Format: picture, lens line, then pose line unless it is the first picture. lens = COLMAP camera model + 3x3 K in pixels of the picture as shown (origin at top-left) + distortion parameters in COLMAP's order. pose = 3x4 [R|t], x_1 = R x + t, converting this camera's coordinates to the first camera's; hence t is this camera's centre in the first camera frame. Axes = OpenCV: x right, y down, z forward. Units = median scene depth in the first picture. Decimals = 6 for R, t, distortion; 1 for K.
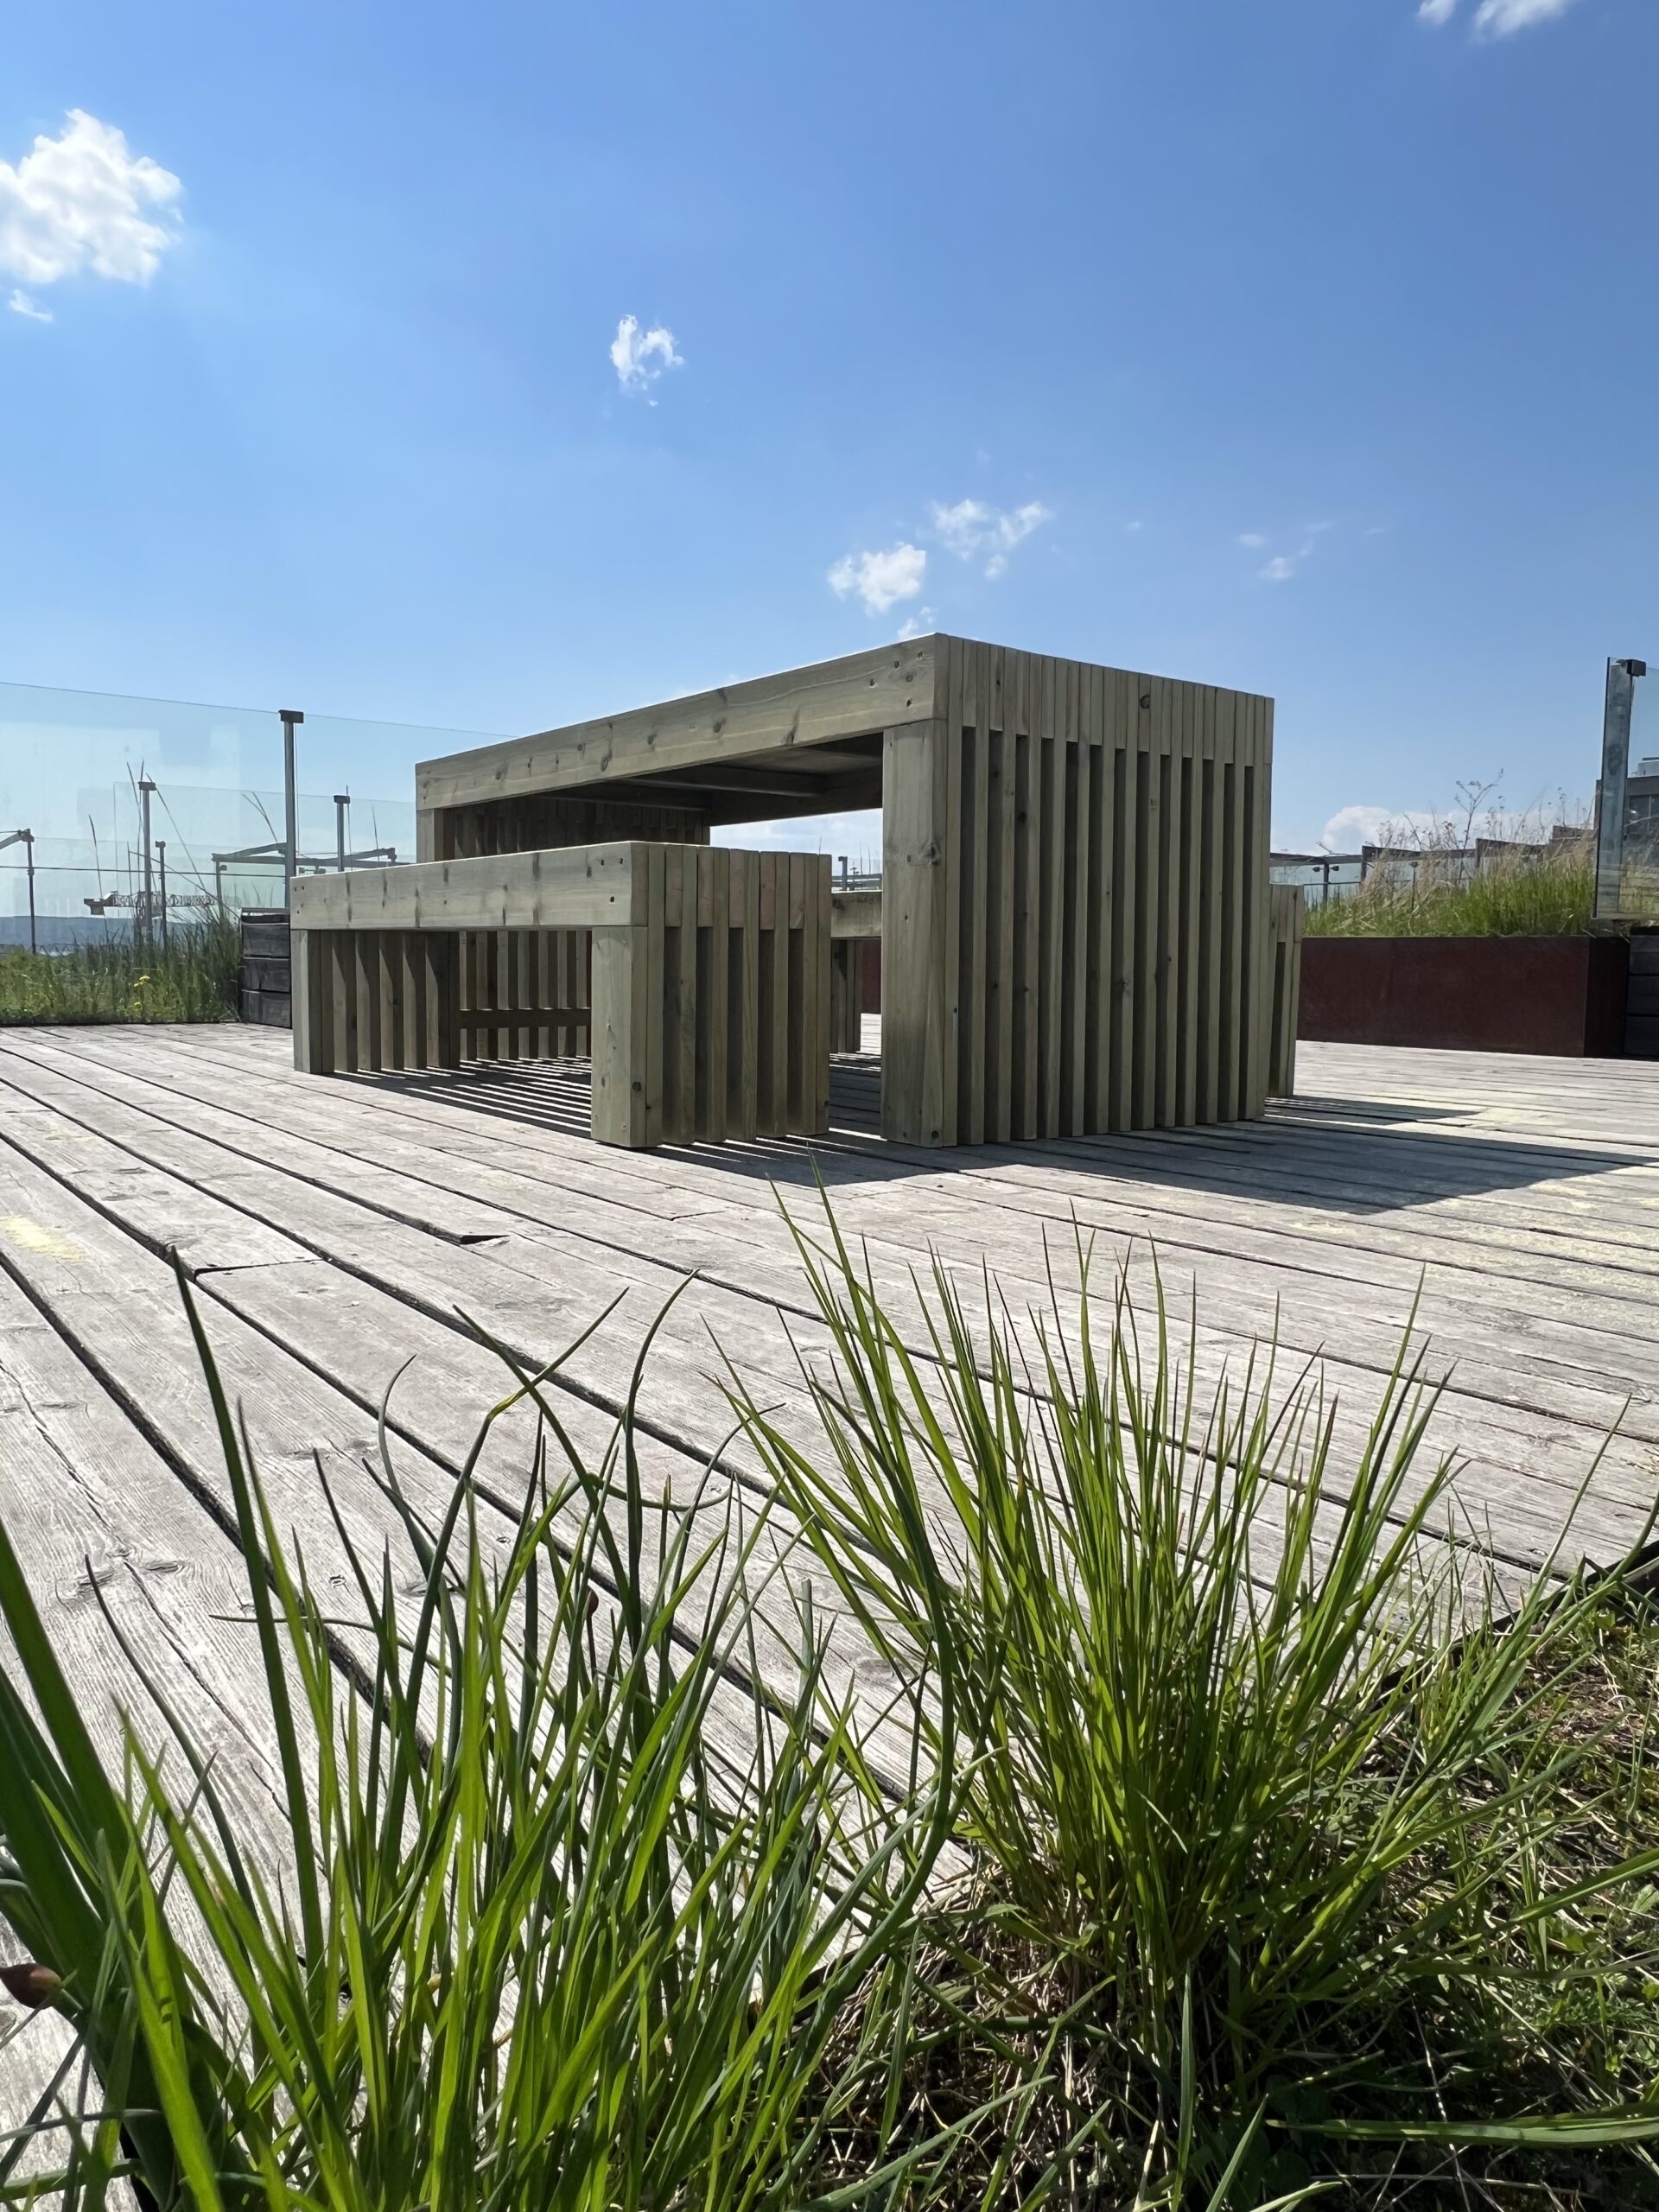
lens RADIAL K [[1448.0, 0, 823.8], [0, 1448.0, 1092.9], [0, 0, 1]] dist [-0.004845, 0.000595]
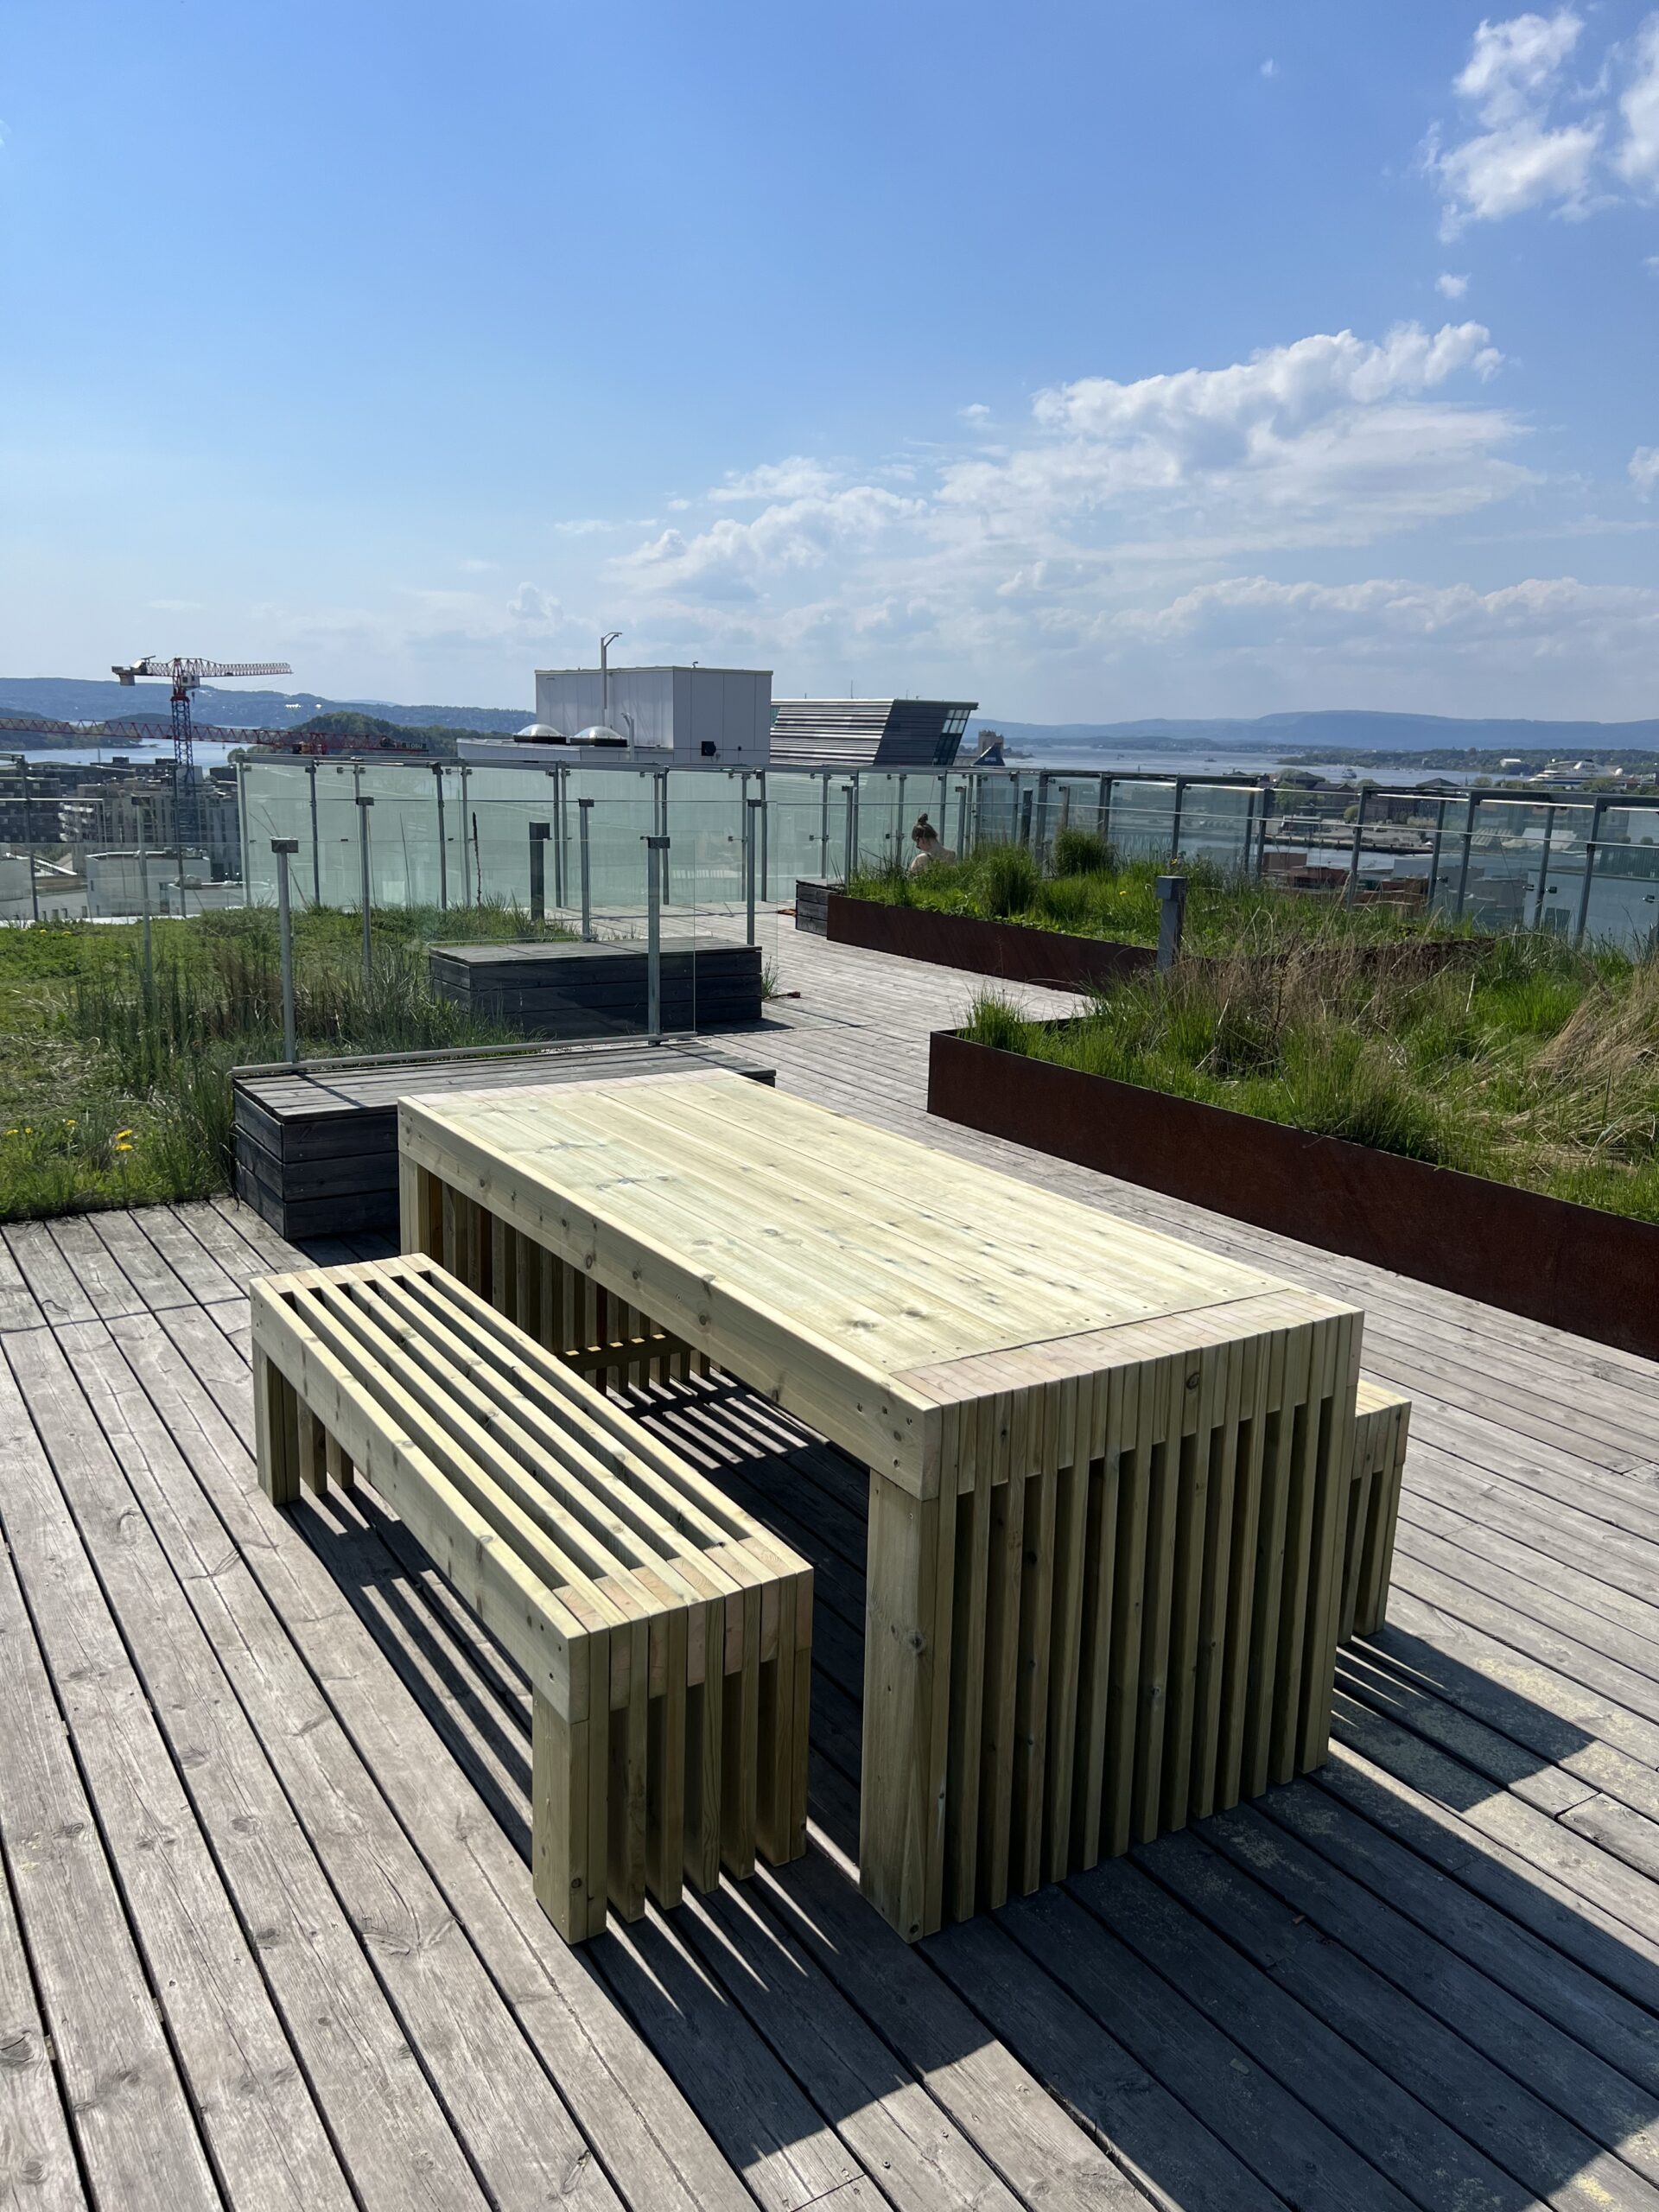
lens RADIAL K [[1660.5, 0, 823.0], [0, 1660.5, 1106.4], [0, 0, 1]] dist [0.049970, -0.058670]
pose [[0.996689, 0.033391, -0.074130, 0.079306], [-0.024322, 0.992471, 0.120037, -0.581482], [0.077580, -0.117837, 0.989998, 0.044132]]
